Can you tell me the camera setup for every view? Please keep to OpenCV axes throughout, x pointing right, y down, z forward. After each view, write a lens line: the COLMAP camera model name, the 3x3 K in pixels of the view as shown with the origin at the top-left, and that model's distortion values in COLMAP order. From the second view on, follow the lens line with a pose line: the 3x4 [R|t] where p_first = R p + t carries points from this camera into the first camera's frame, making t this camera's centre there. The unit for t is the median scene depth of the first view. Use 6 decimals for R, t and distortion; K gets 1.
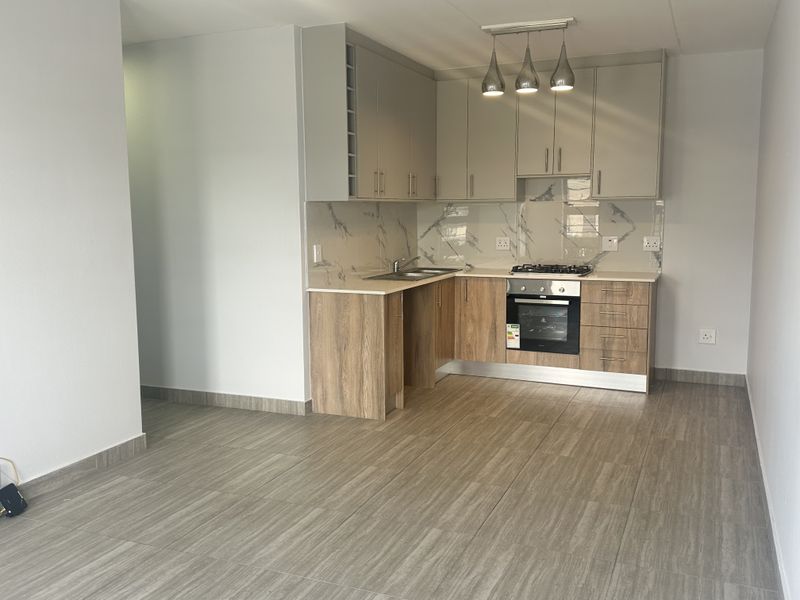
lens RADIAL K [[722.6, 0, 400.0], [0, 722.6, 300.0], [0, 0, 1]] dist [0.190932, -0.336894]
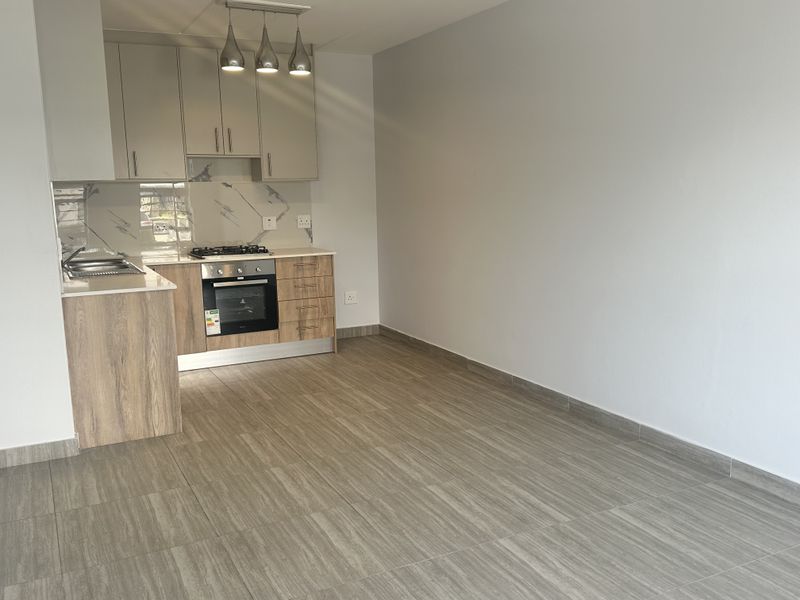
lens RADIAL K [[722.6, 0, 400.0], [0, 722.6, 300.0], [0, 0, 1]] dist [0.190932, -0.336894]
pose [[0.645541, -0.126494, 0.753177, -0.490857], [0.110470, 0.991283, 0.071800, -0.026040], [-0.755694, 0.036854, 0.653887, 0.211434]]
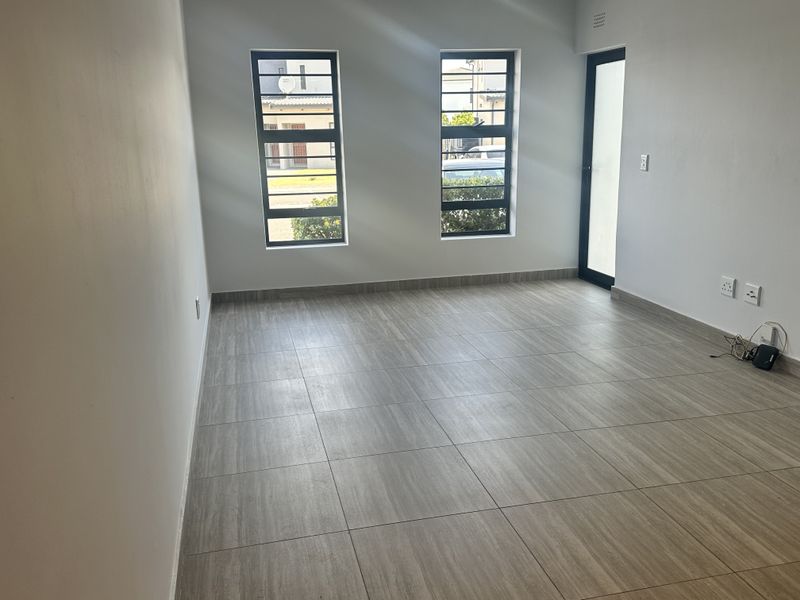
lens RADIAL K [[722.6, 0, 400.0], [0, 722.6, 300.0], [0, 0, 1]] dist [0.190932, -0.336894]
pose [[-0.802560, 0.168927, -0.572155, 0.471215], [-0.039920, 0.941715, 0.334035, -0.148400], [0.595234, 0.290923, -0.749039, 1.083946]]
